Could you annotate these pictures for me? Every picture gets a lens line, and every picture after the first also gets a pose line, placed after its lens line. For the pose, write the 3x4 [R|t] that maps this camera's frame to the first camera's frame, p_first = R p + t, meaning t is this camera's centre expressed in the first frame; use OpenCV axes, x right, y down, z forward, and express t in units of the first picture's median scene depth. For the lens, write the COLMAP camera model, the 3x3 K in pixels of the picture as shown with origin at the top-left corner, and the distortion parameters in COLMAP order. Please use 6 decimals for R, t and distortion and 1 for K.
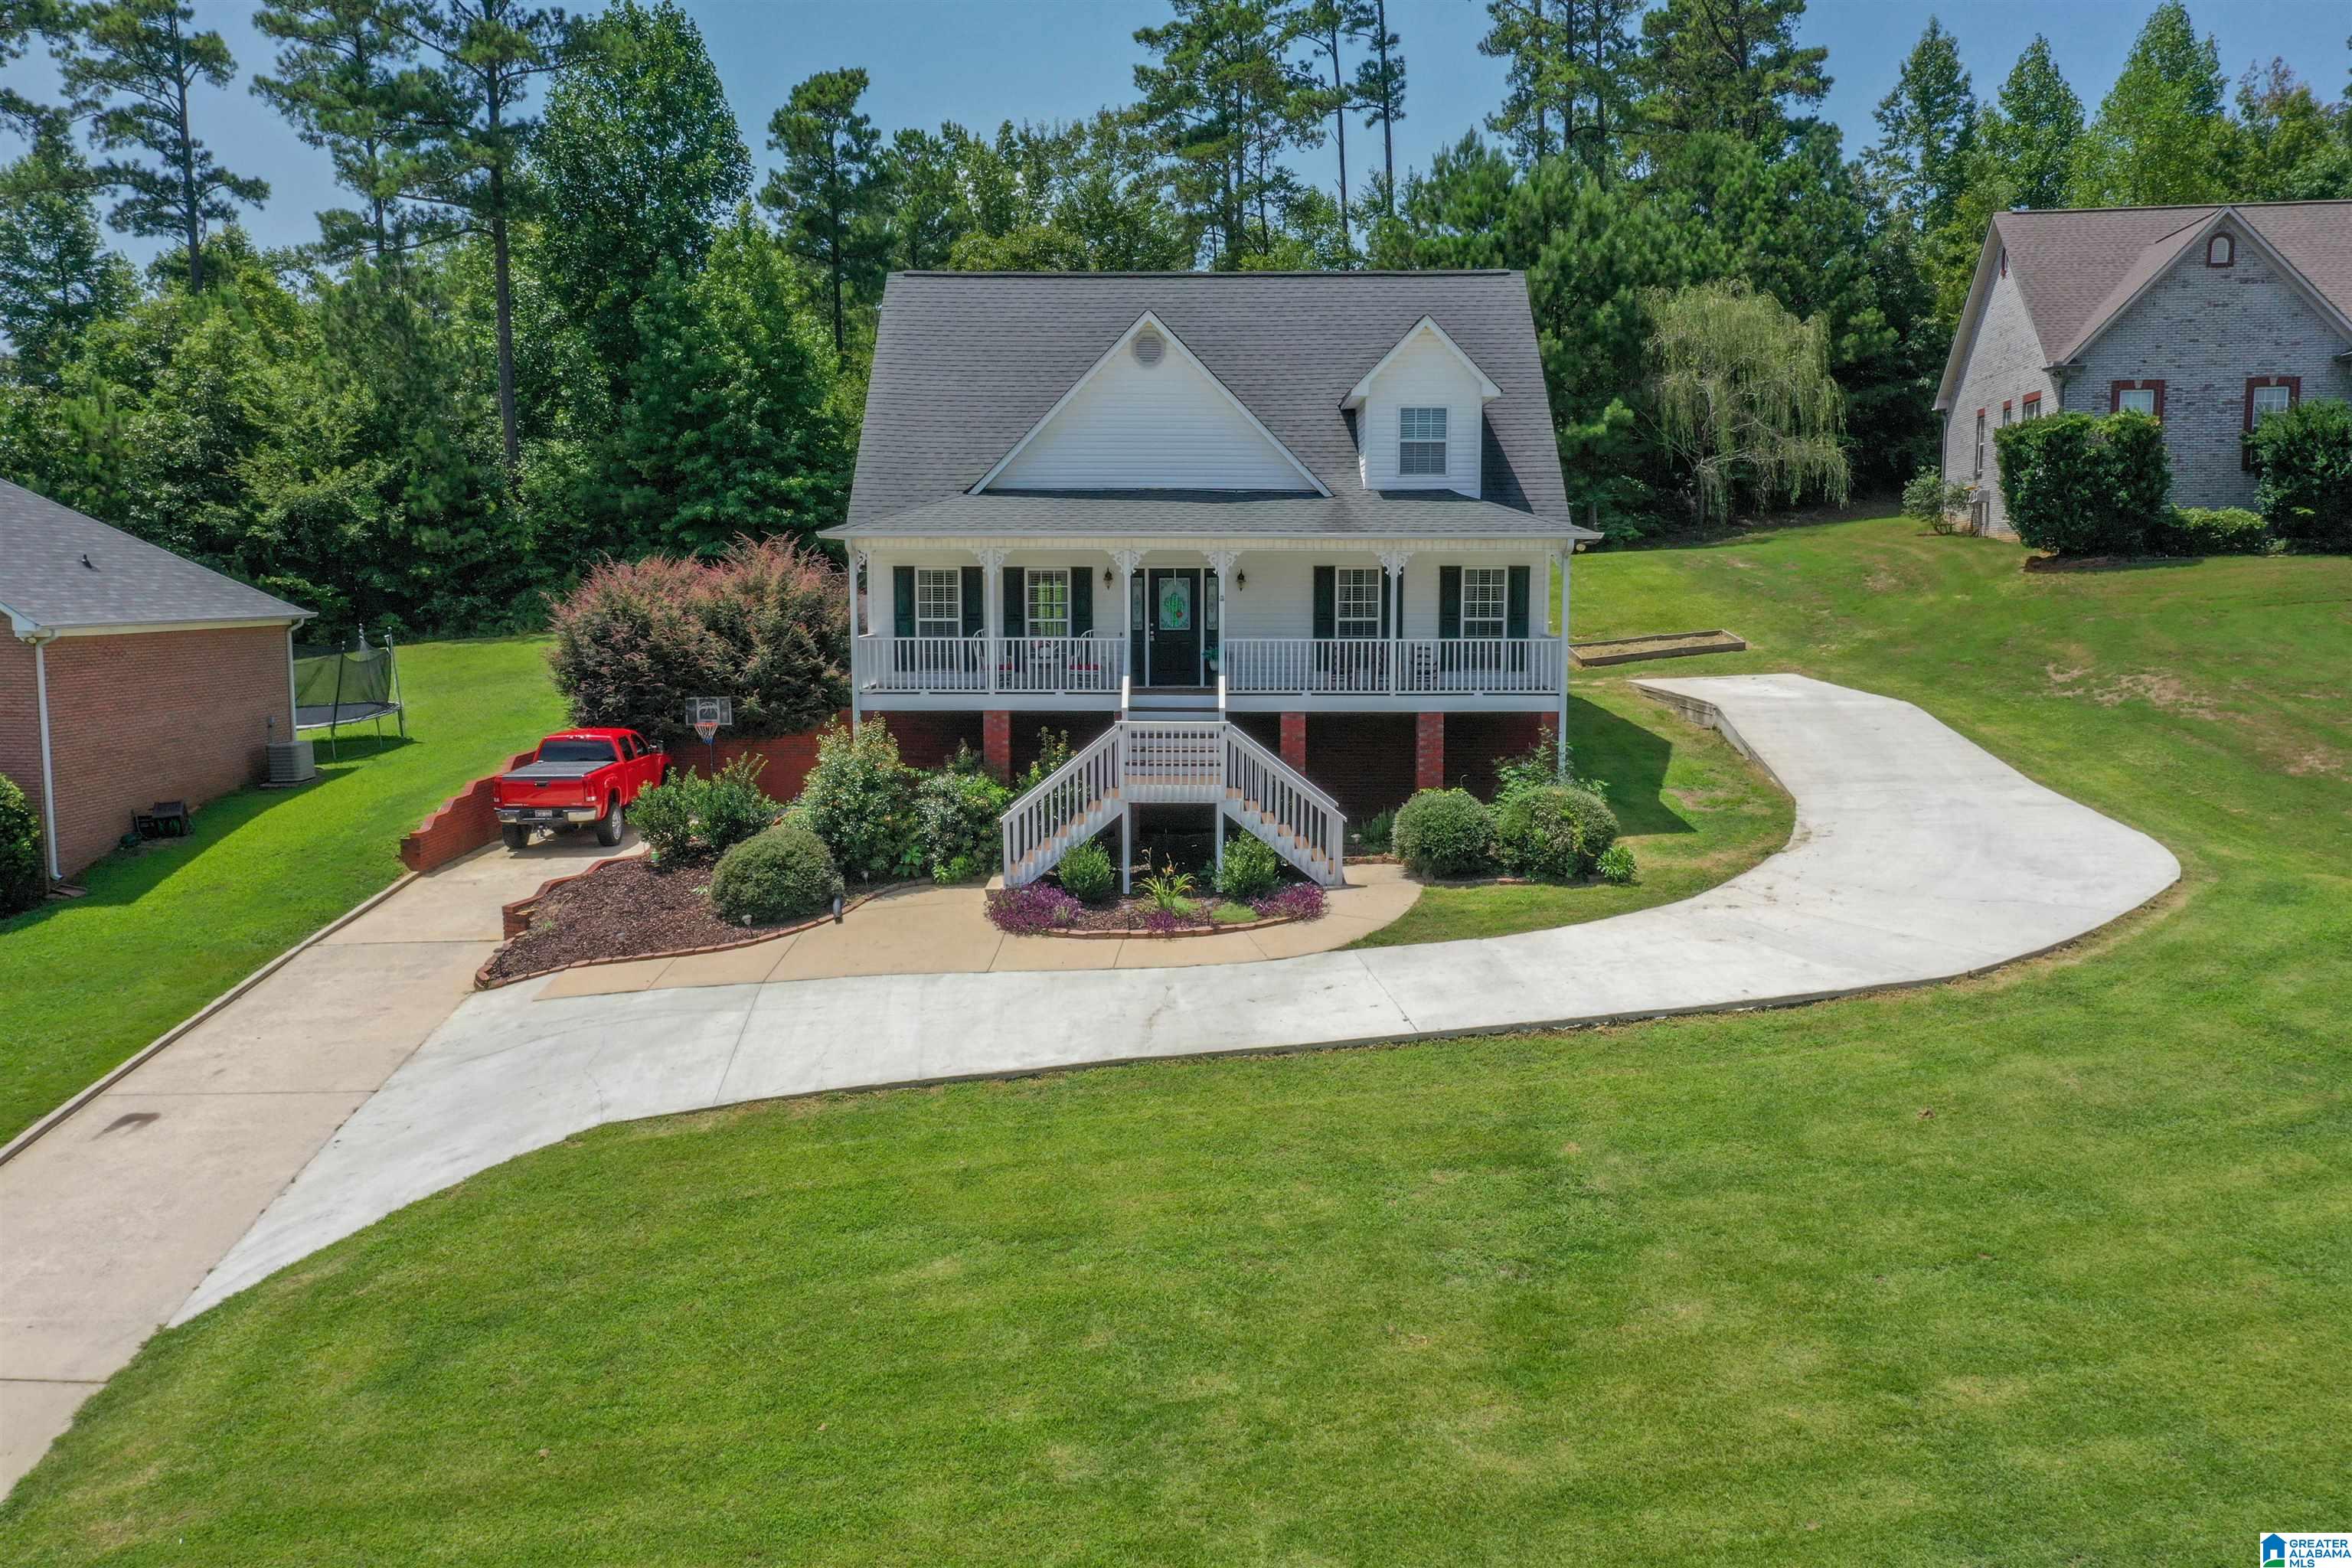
lens RADIAL K [[1859.9, 0, 1176.0], [0, 1859.9, 784.0], [0, 0, 1]] dist [0.003229, 0.003790]
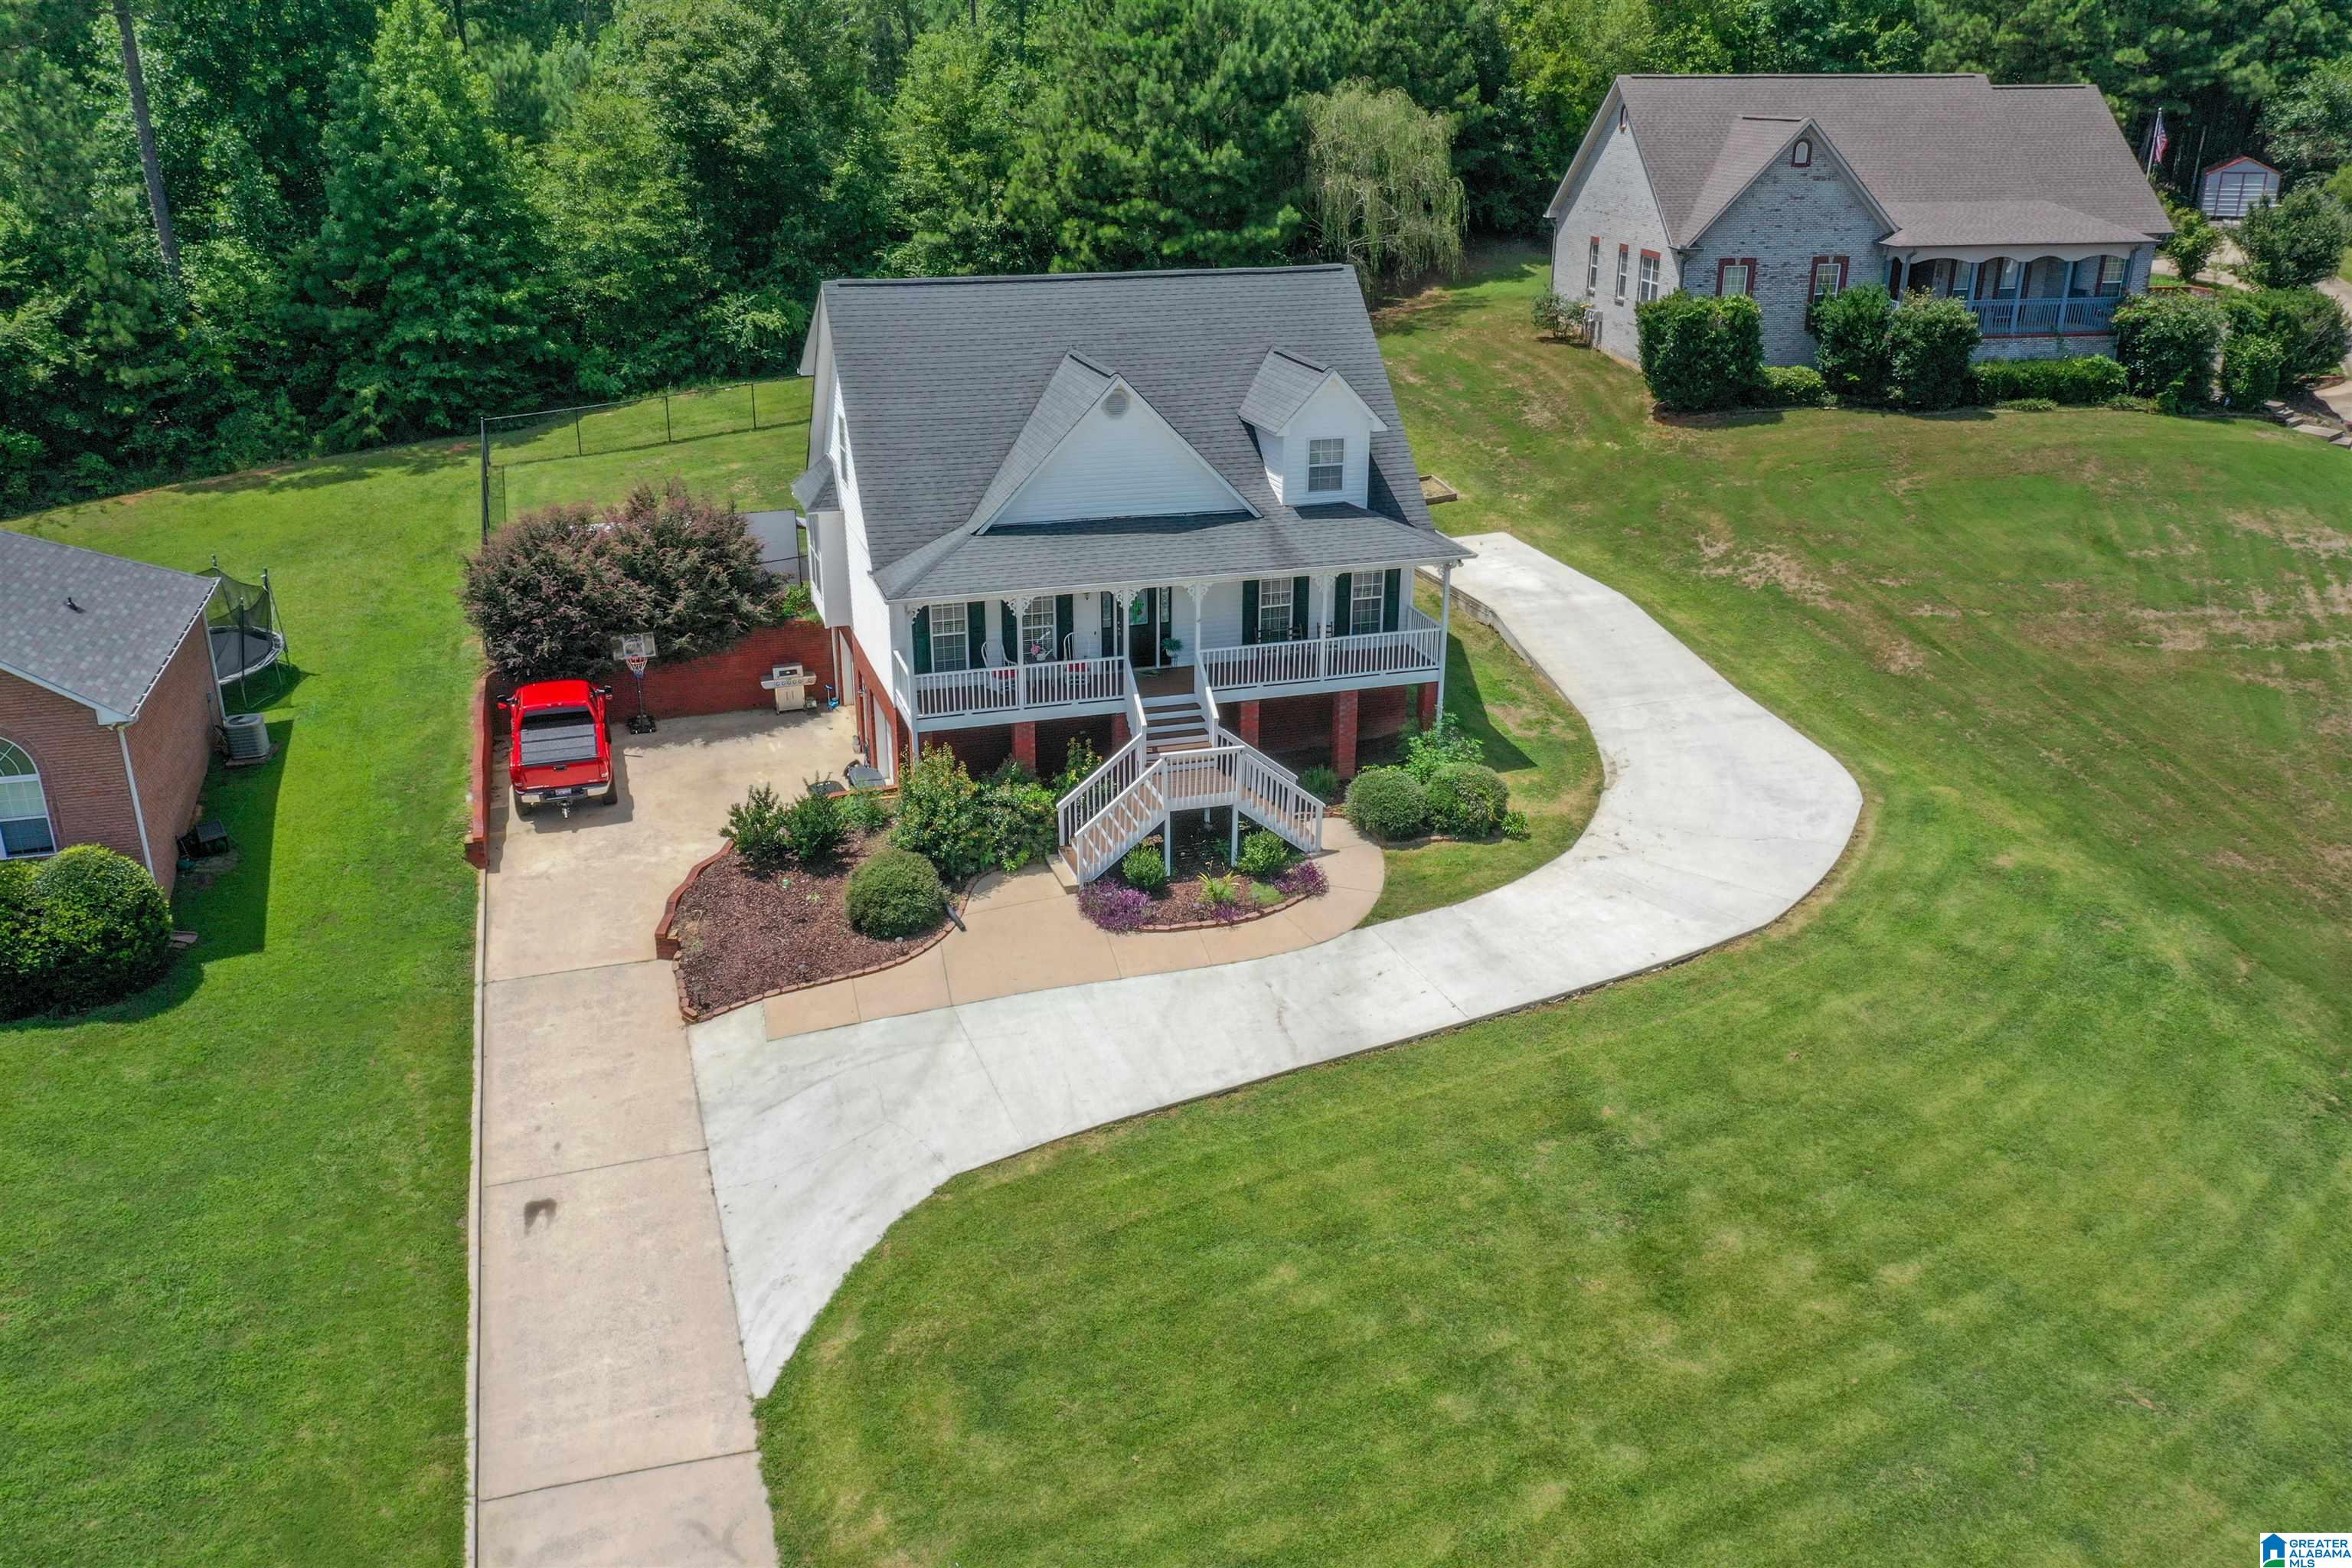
lens RADIAL K [[1850.6, 0, 1179.4], [0, 1850.6, 780.6], [0, 0, 1]] dist [0.007492, -0.002594]
pose [[0.951698, -0.106781, 0.287868, -0.300461], [0.029543, 0.965073, 0.260309, -0.267866], [-0.305610, -0.239231, 0.921613, -0.151778]]
